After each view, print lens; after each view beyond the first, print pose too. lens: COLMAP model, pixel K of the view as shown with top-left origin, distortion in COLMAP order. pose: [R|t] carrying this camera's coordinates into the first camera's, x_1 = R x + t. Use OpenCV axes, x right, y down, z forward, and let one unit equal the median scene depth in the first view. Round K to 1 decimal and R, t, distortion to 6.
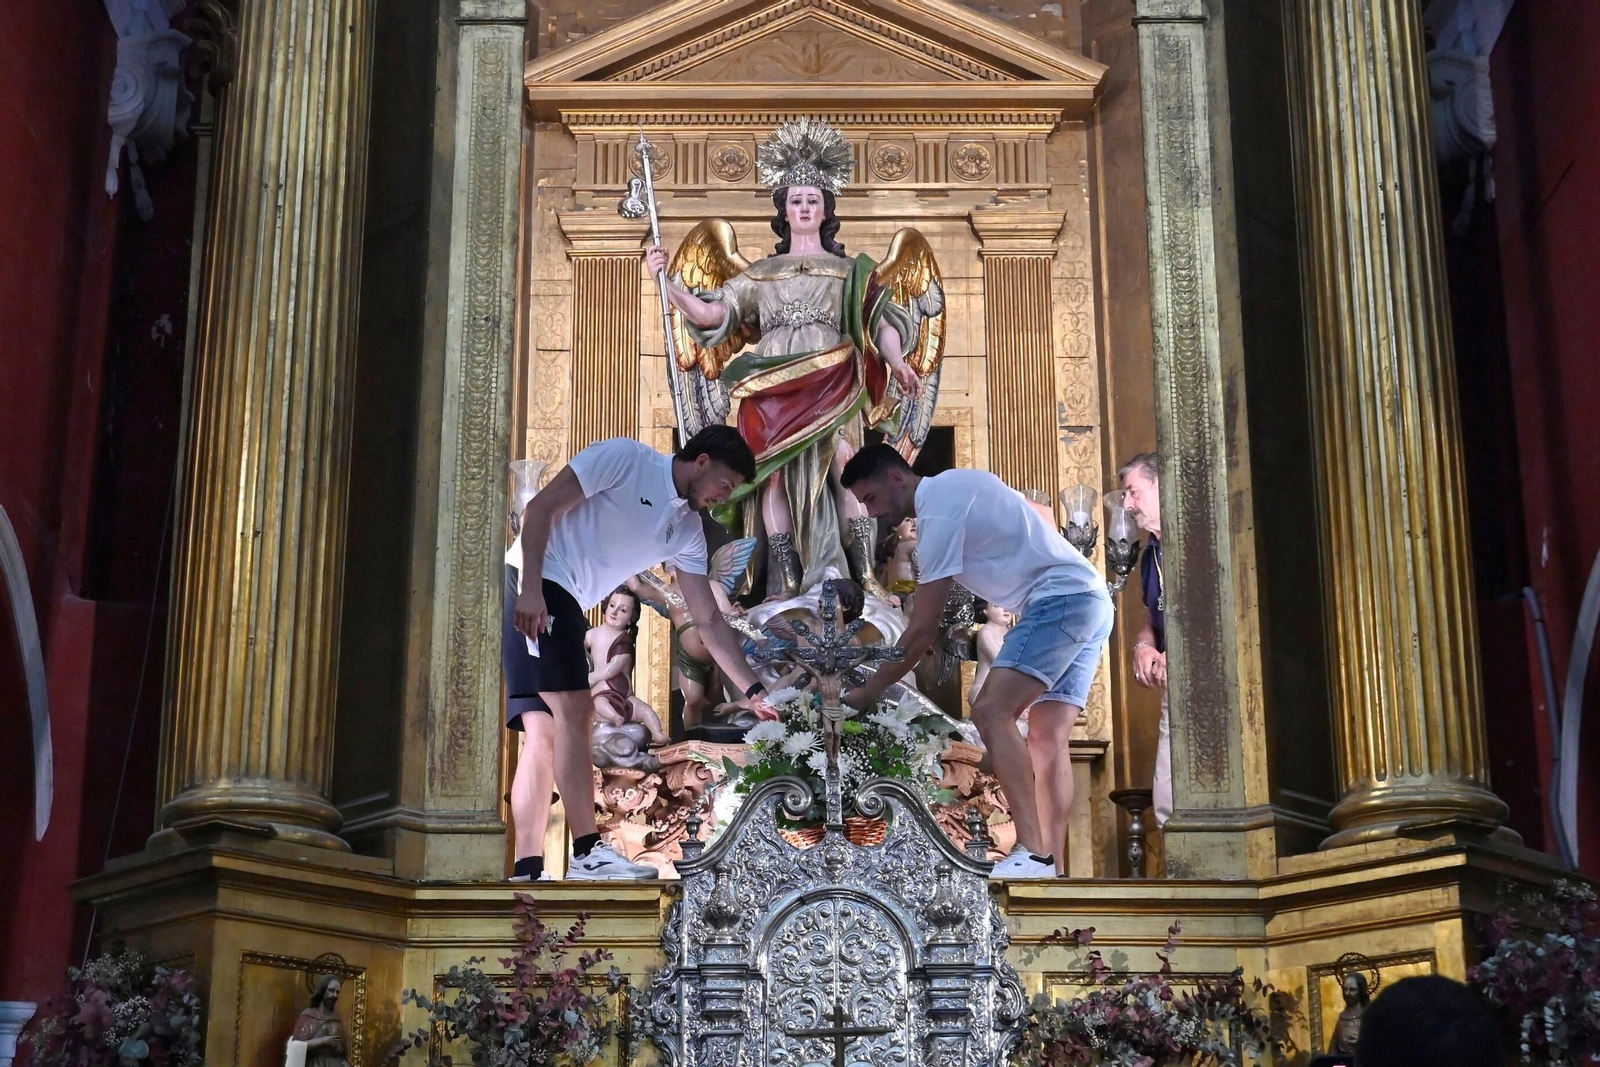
lens RADIAL K [[2728.0, 0, 793.7], [0, 2728.0, 531.4], [0, 0, 1]] dist [-0.039688, 0.000000]
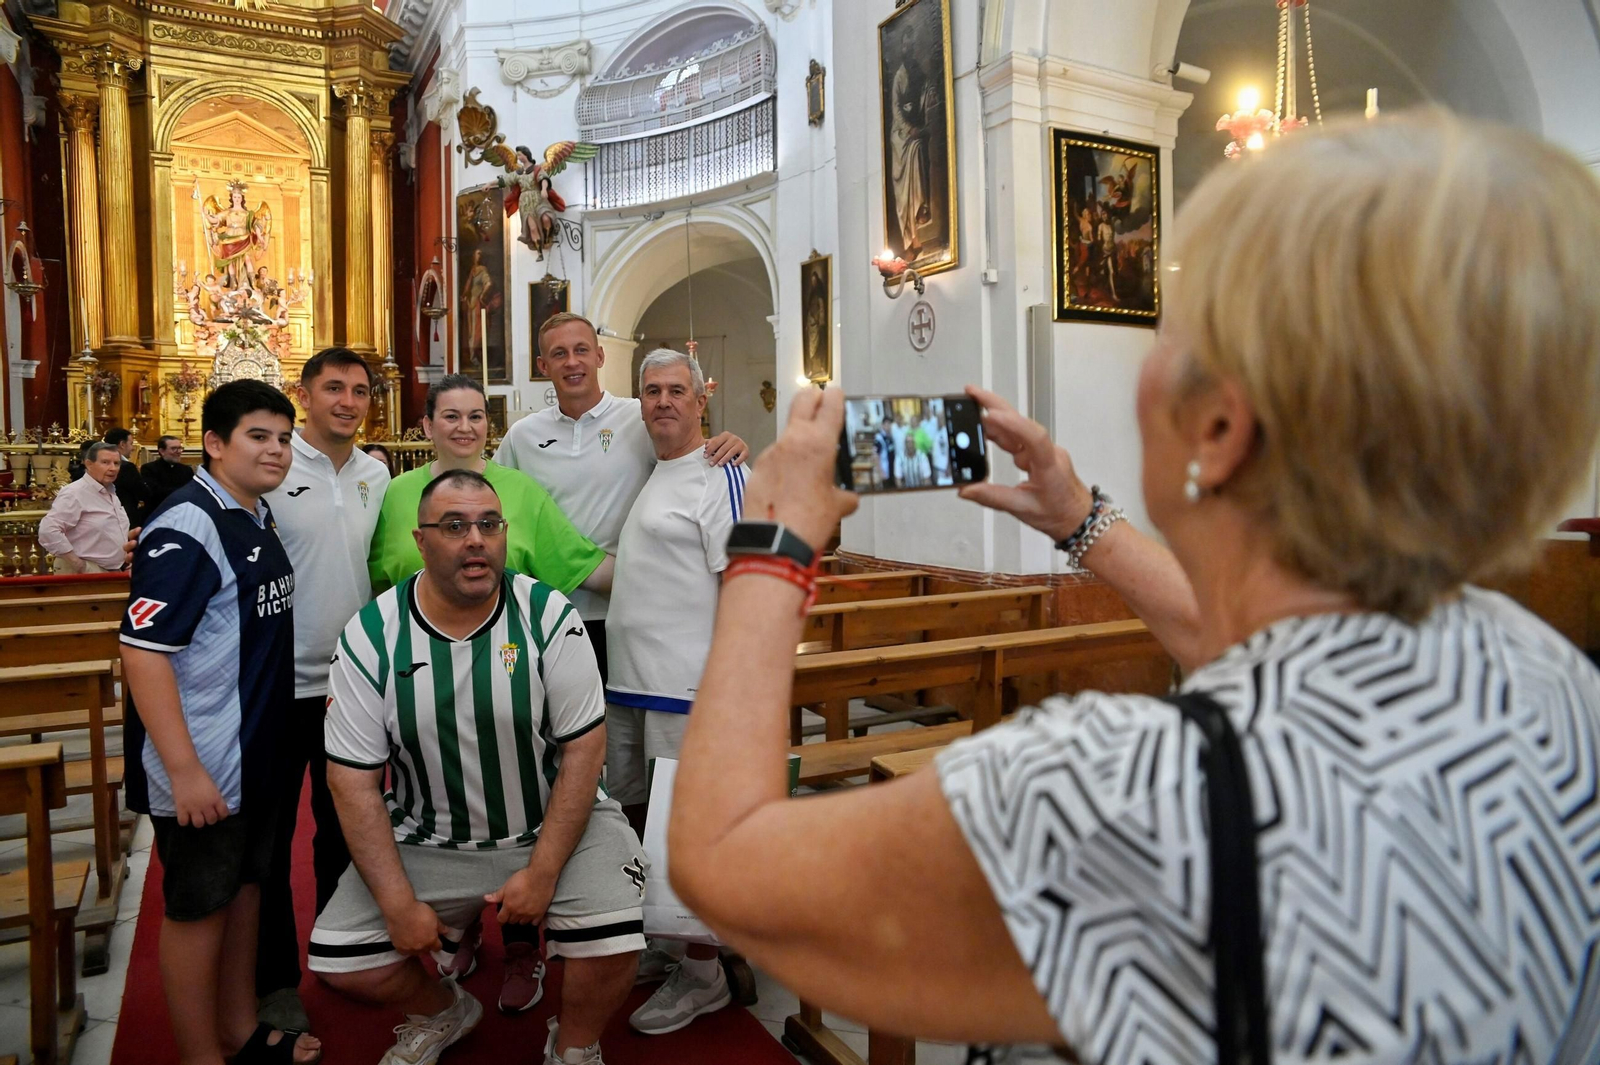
lens RADIAL K [[1104.1, 0, 778.1], [0, 1104.1, 472.0], [0, 0, 1]] dist [0.007743, 0.008967]
pose [[0.896880, -0.017606, 0.441924, -0.012681], [-0.125911, 0.947696, 0.293291, -0.396714], [-0.423973, -0.318690, 0.847752, -1.279681]]
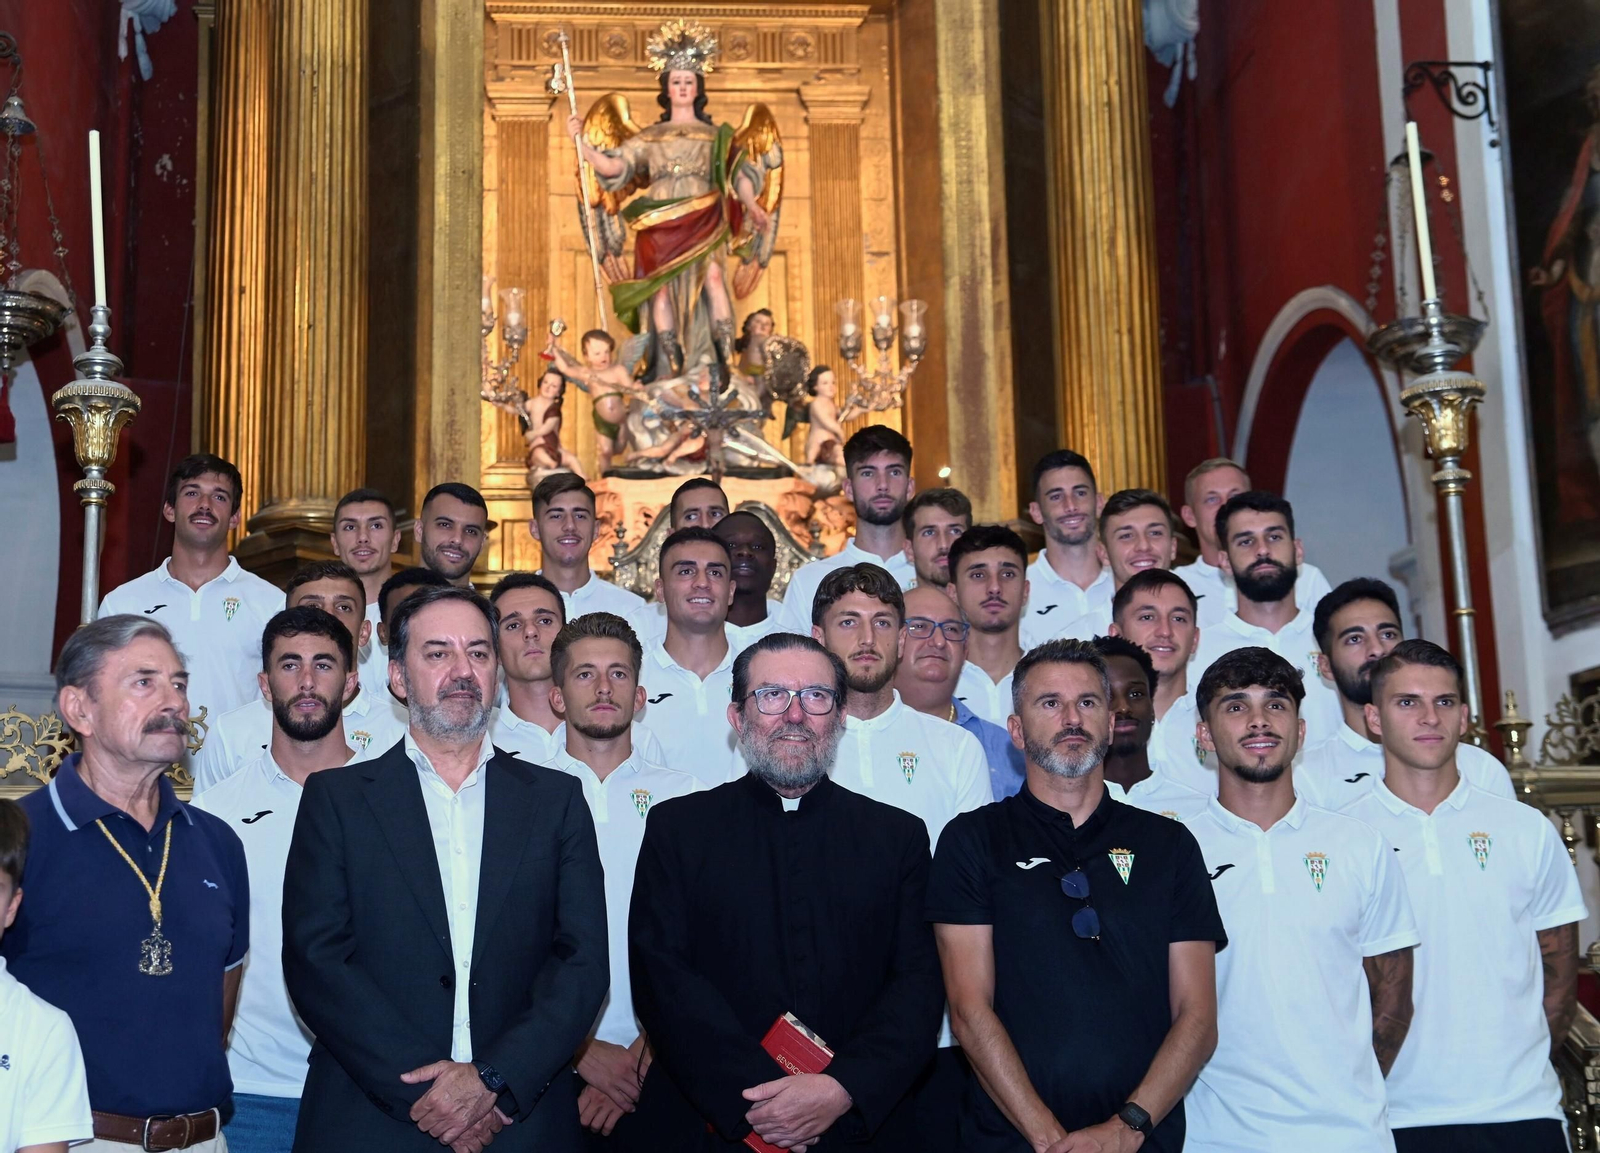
lens RADIAL K [[2395.2, 0, 739.5], [0, 2395.2, 600.9], [0, 0, 1]] dist [0.074025, 0.000000]
pose [[0.998181, -0.000324, 0.060295, -0.045574], [-0.006310, 0.993934, 0.109800, 0.003598], [-0.059965, -0.109981, 0.992123, -0.239646]]
